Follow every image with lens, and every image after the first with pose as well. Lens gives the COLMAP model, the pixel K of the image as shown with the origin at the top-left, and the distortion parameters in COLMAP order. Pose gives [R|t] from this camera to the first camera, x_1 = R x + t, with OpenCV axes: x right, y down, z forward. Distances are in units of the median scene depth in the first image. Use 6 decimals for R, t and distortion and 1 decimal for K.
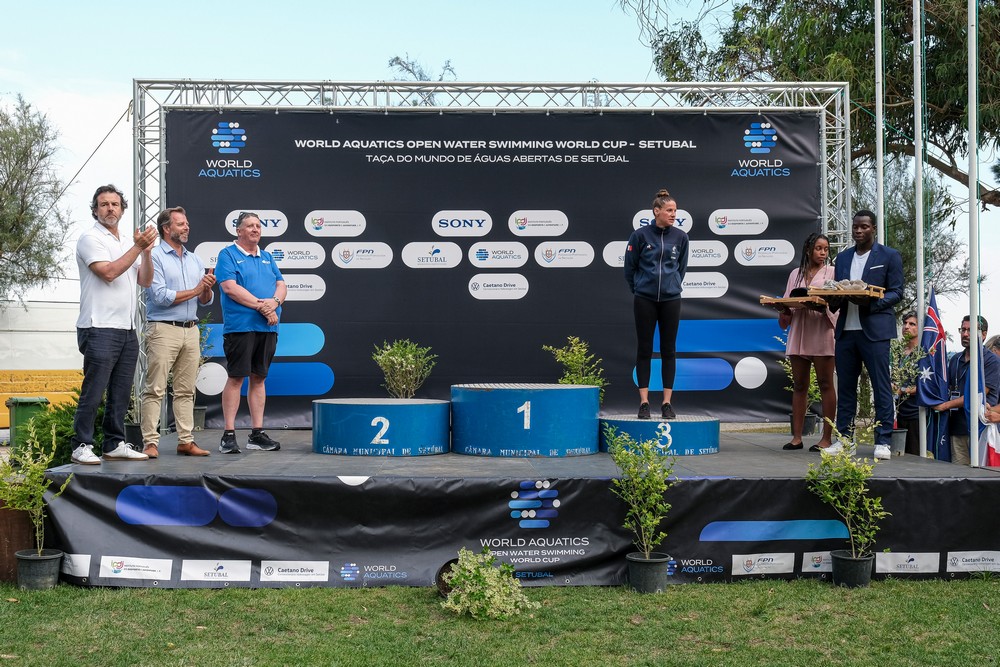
lens RADIAL K [[1217.9, 0, 506.0], [0, 1217.9, 337.3], [0, 0, 1]] dist [0.016020, -0.044593]
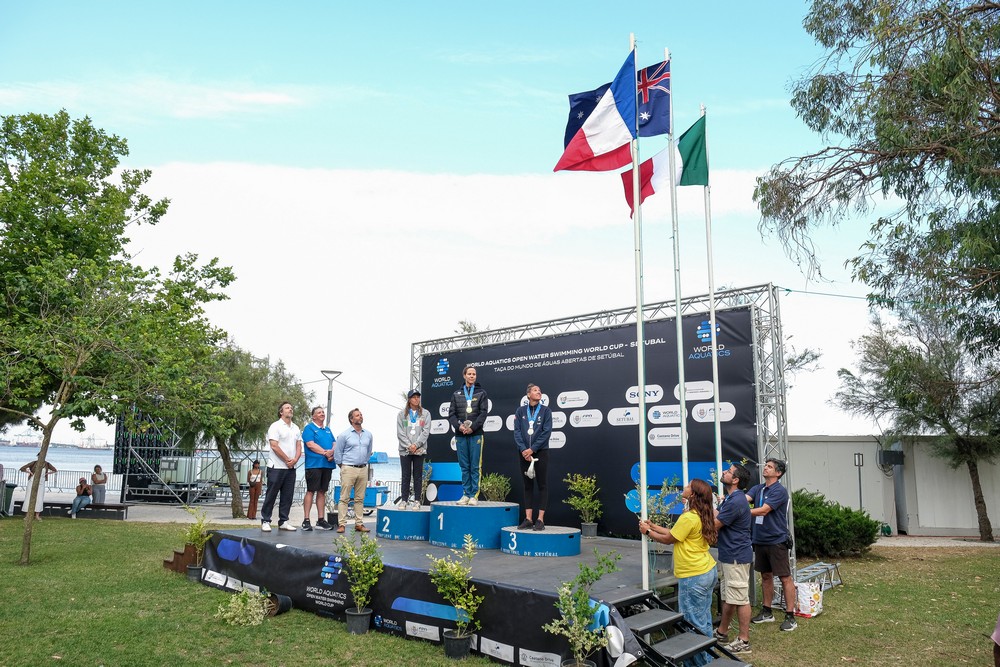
lens RADIAL K [[702.2, 0, 496.7], [0, 702.2, 336.1], [0, 0, 1]] dist [-0.031201, 0.002409]
pose [[0.686561, -0.123093, -0.716577, 0.644734], [-0.006593, 0.984470, -0.175428, -0.015005], [0.727042, 0.125166, 0.675087, 0.299853]]
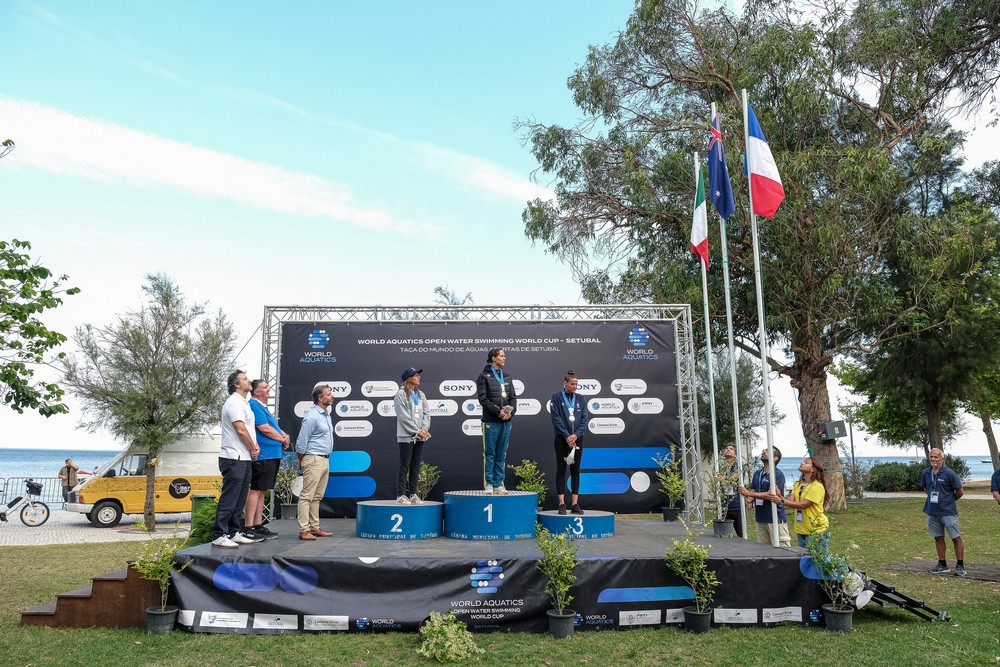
lens RADIAL K [[693.6, 0, 500.0], [0, 693.6, 333.5], [0, 0, 1]] dist [-0.029546, 0.001662]
pose [[0.999777, -0.007075, -0.019872, 0.040362], [0.003696, 0.986259, -0.165167, -0.013494], [0.020768, 0.165057, 0.986065, 0.066894]]
